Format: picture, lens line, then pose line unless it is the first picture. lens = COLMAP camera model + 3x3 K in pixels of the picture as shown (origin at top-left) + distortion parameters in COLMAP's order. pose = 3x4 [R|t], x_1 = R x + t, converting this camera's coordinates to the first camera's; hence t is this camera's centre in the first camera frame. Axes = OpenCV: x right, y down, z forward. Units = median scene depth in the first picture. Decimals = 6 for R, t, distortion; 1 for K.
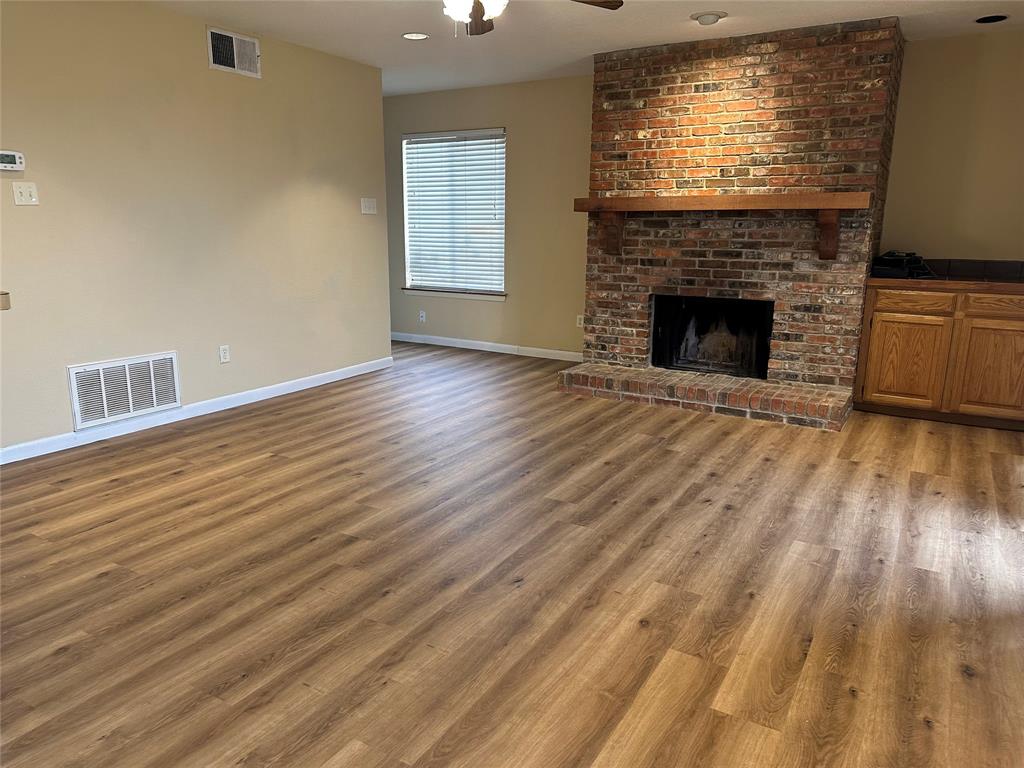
lens RADIAL K [[712.5, 0, 512.0], [0, 712.5, 384.0], [0, 0, 1]] dist [0.122432, -0.172616]
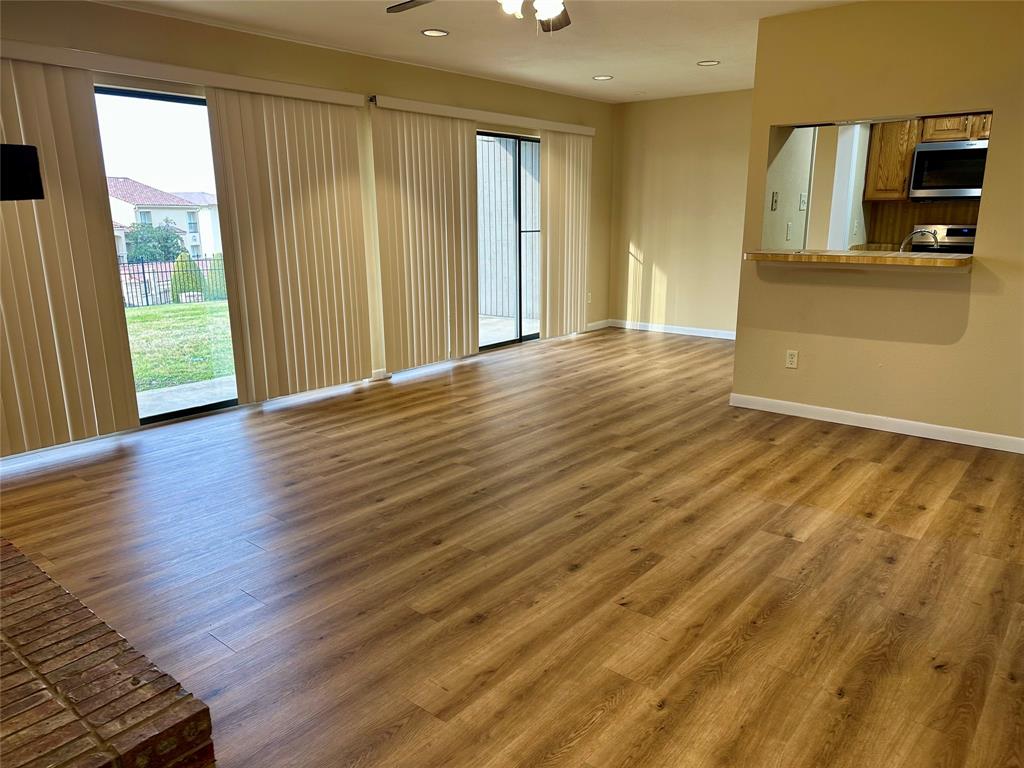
lens RADIAL K [[712.5, 0, 512.0], [0, 712.5, 384.0], [0, 0, 1]] dist [0.122432, -0.172616]
pose [[-0.987207, -0.033987, 0.155779, -0.187484], [0.037796, 0.899286, 0.435726, -0.465103], [-0.154899, 0.436039, -0.886496, 1.983136]]
